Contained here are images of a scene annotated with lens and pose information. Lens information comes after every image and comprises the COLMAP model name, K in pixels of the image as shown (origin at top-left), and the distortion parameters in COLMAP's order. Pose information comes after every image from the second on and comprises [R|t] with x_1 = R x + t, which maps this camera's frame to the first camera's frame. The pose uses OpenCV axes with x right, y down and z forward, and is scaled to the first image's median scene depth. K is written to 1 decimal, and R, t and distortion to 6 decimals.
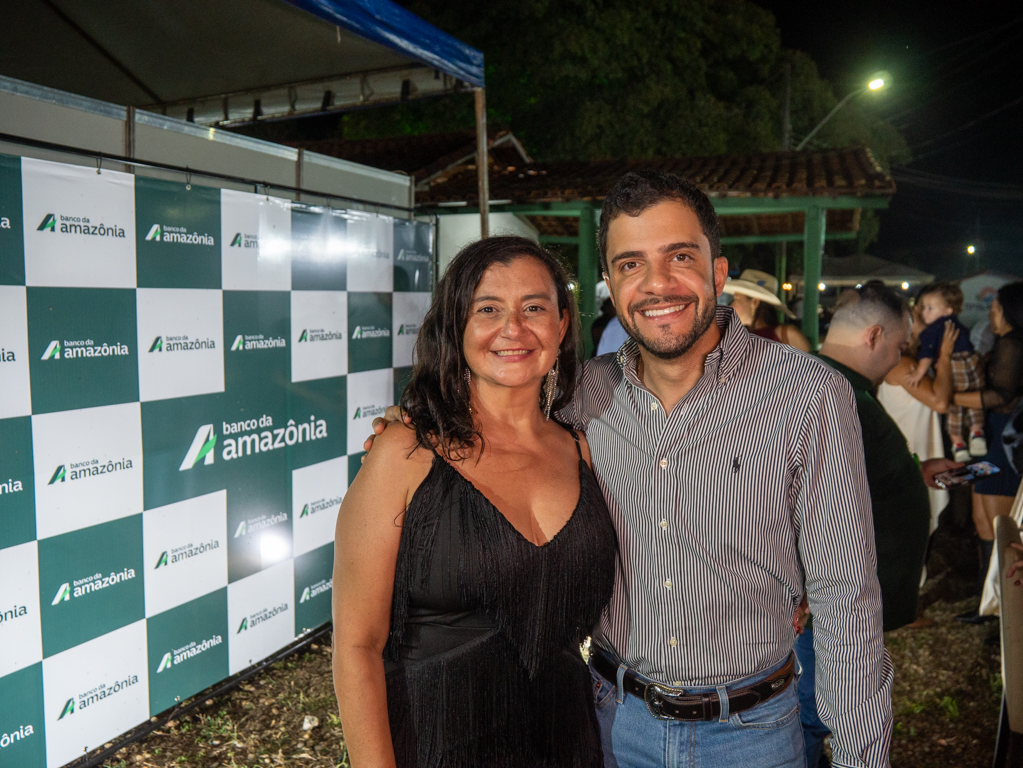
lens RADIAL K [[852.7, 0, 502.1], [0, 852.7, 380.1], [0, 0, 1]] dist [-0.132715, 0.097383]
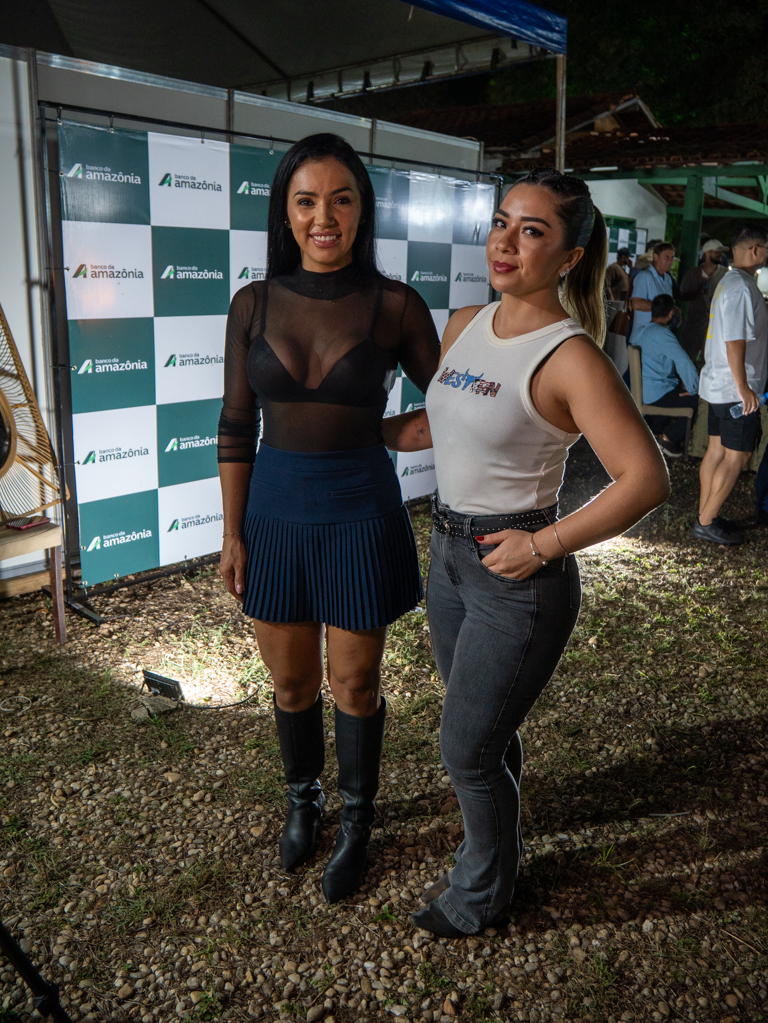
lens RADIAL K [[852.7, 0, 384.0], [0, 852.7, 511.5], [0, 0, 1]] dist [-0.132715, 0.097383]
pose [[0.953201, 0.098013, -0.286011, 0.179458], [-0.045777, 0.981875, 0.183918, 0.058825], [0.298853, -0.162218, 0.940411, -0.213132]]
